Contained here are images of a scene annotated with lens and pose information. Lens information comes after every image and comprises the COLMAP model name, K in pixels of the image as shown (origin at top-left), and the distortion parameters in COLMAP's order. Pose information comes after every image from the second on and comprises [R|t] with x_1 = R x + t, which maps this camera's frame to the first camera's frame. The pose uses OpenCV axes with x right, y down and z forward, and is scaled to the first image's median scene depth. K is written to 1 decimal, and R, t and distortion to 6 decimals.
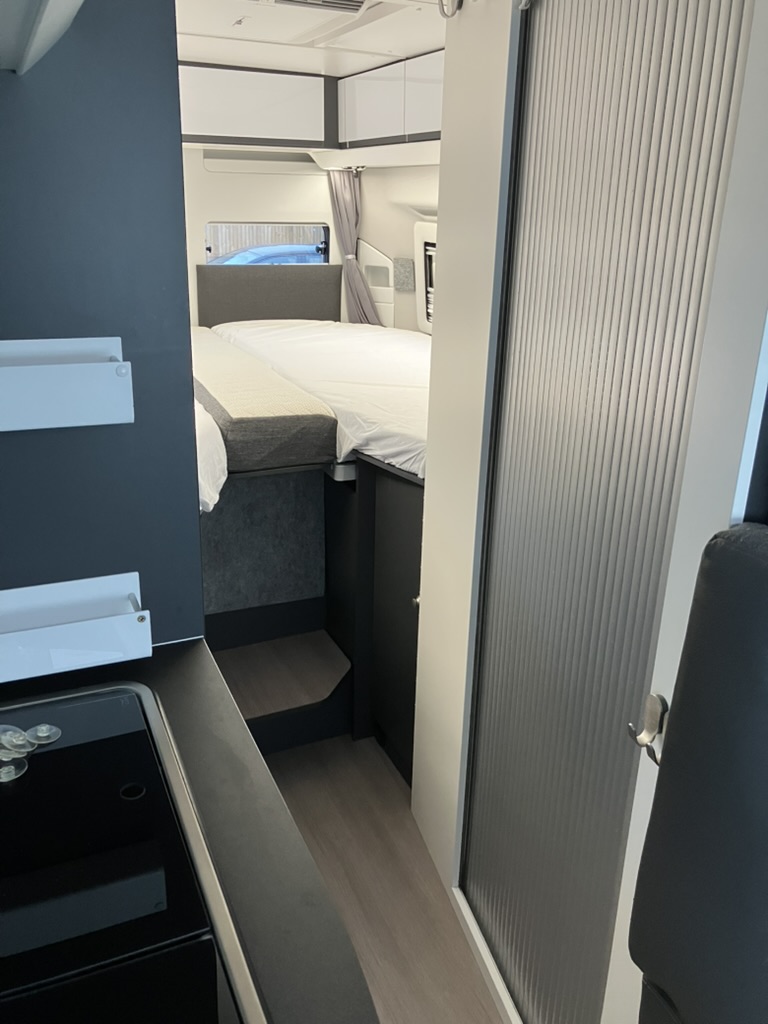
lens RADIAL K [[854.3, 0, 384.9], [0, 854.3, 503.3], [0, 0, 1]] dist [0.030736, -0.001708]
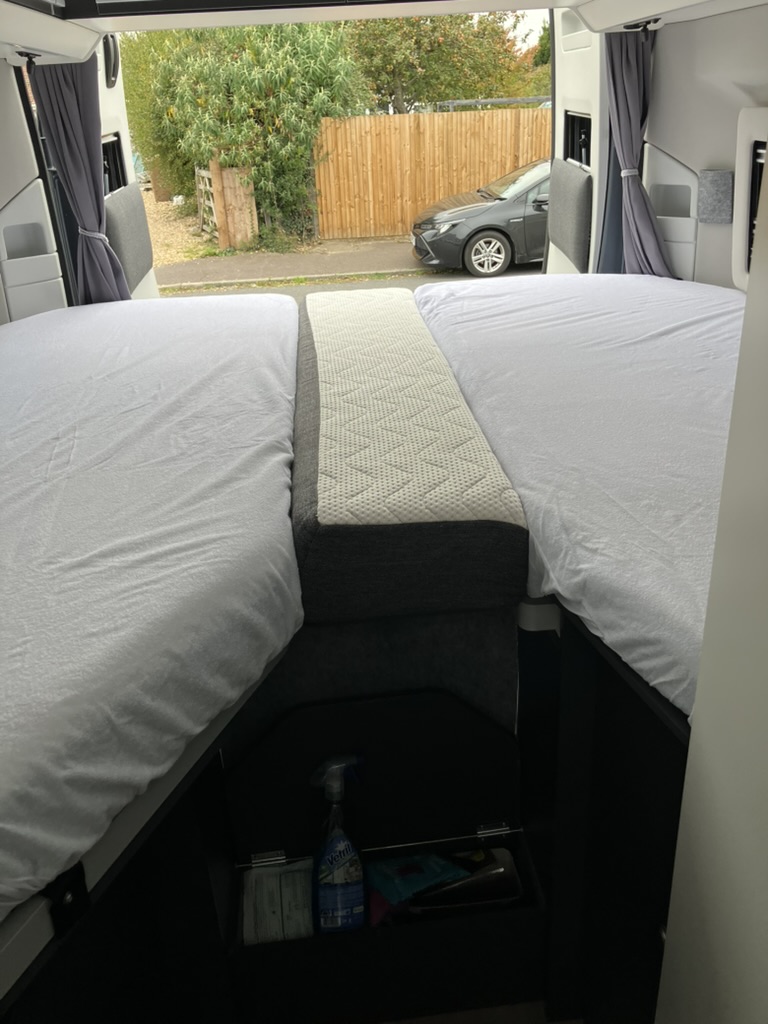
lens RADIAL K [[823.9, 0, 384.0], [0, 823.9, 512.0], [0, 0, 1]] dist [-0.021886, 0.011865]
pose [[0.937002, 0.079241, -0.340217, 0.017667], [-0.038036, 0.991285, 0.126127, -0.105037], [0.347247, -0.105240, 0.931850, 0.333348]]
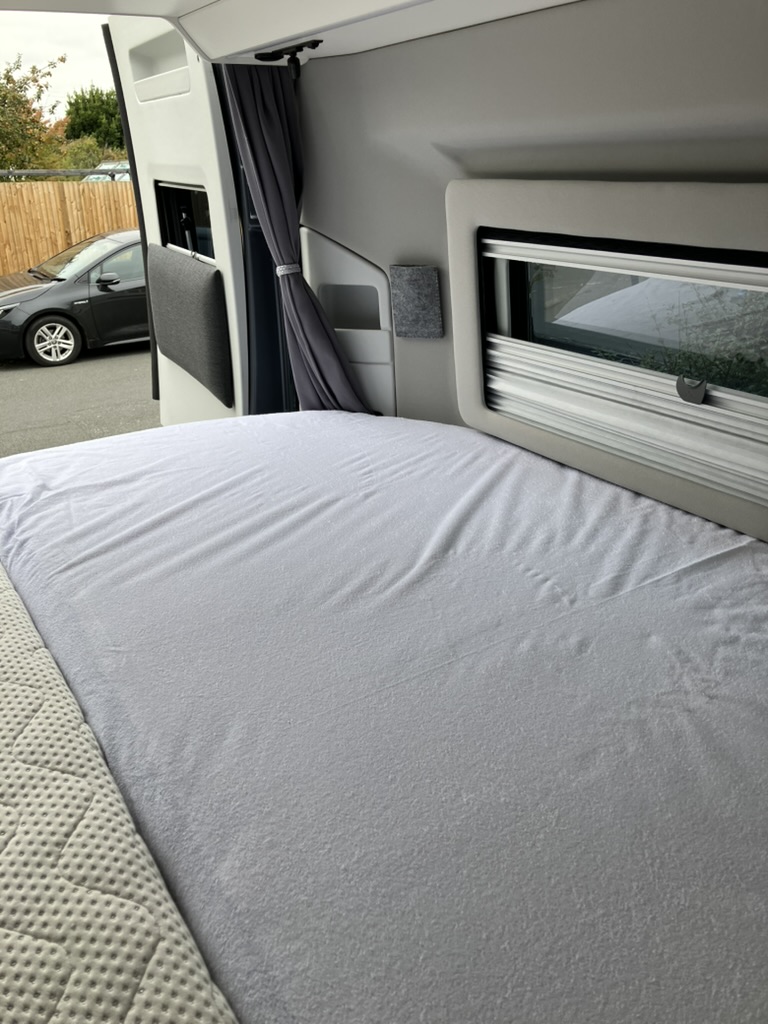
lens RADIAL K [[834.4, 0, 389.2], [0, 834.4, 505.9], [0, 0, 1]] dist [0.027618, -0.037690]
pose [[0.986753, -0.106075, 0.122745, -0.055186], [0.100587, 0.993666, 0.050100, -0.184590], [-0.127282, -0.037089, 0.991173, 0.566044]]
